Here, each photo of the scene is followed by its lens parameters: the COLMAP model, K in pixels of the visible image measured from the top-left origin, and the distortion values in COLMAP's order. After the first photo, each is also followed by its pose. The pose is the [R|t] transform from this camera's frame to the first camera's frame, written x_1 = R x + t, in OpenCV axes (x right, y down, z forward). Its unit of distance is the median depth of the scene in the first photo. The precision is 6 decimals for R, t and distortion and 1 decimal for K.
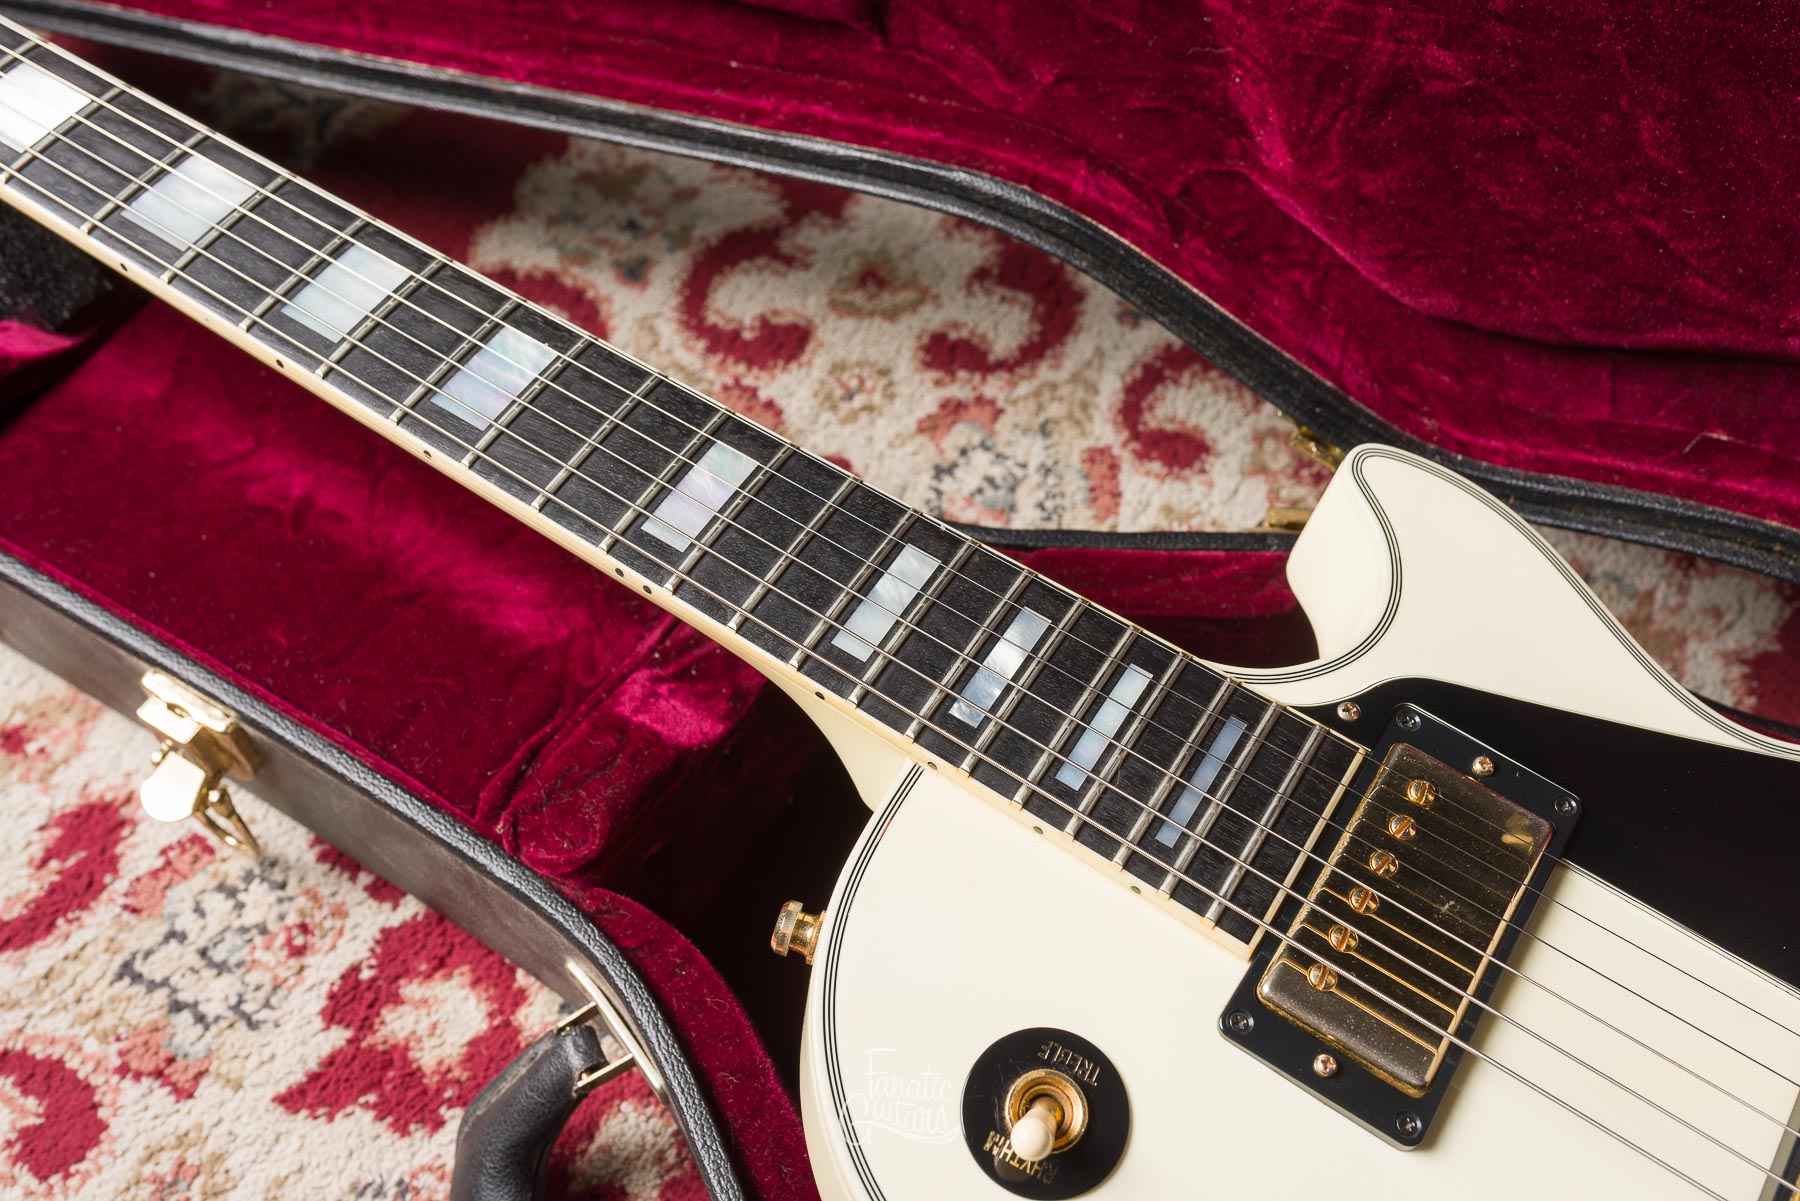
lens RADIAL K [[1788.5, 0, 900.9], [0, 1788.5, 597.5], [0, 0, 1]] dist [0.009434, 0.000000]
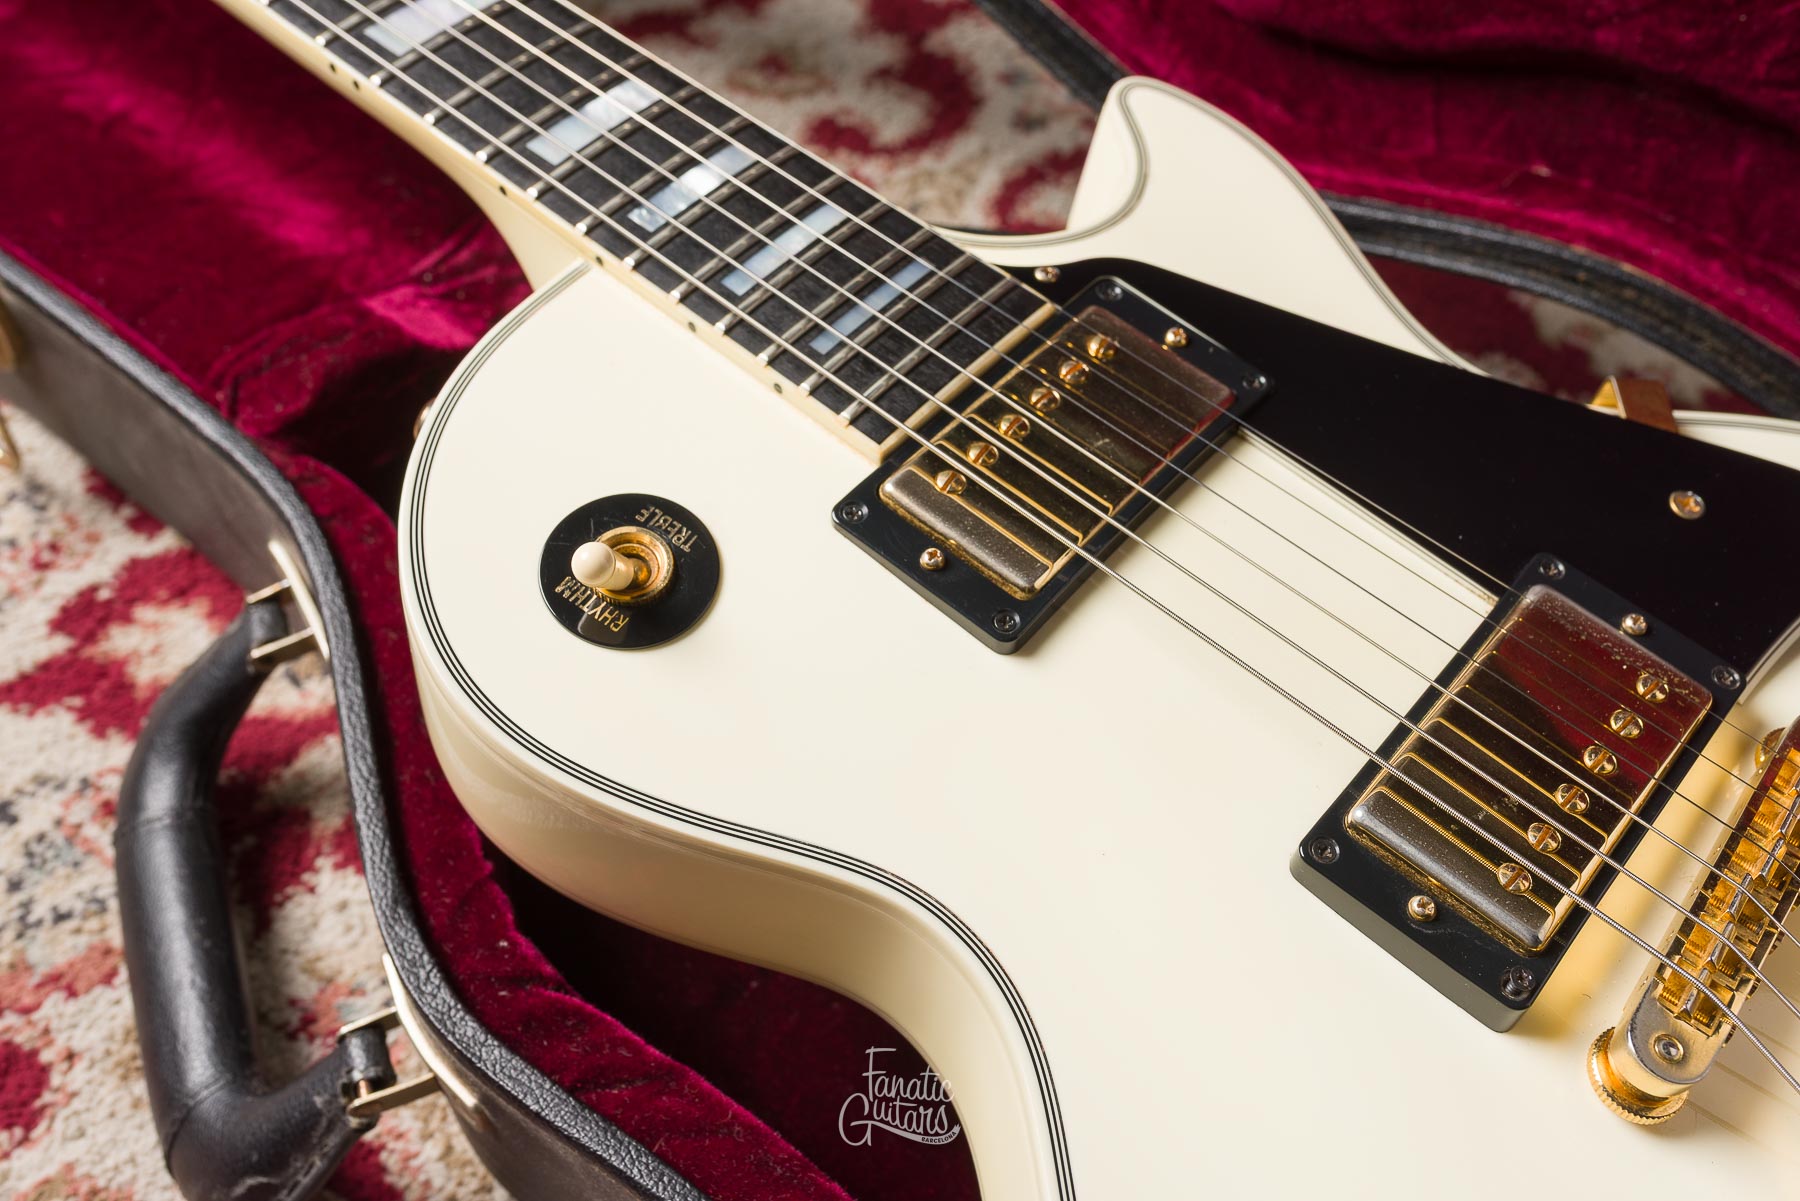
lens RADIAL K [[1788.5, 0, 909.4], [0, 1788.5, 606.7], [0, 0, 1]] dist [0.009434, 0.000000]
pose [[0.991706, 0.122219, -0.039773, 0.175652], [-0.124835, 0.989579, -0.071760, 0.235278], [0.030588, 0.076130, 0.996629, 0.046792]]
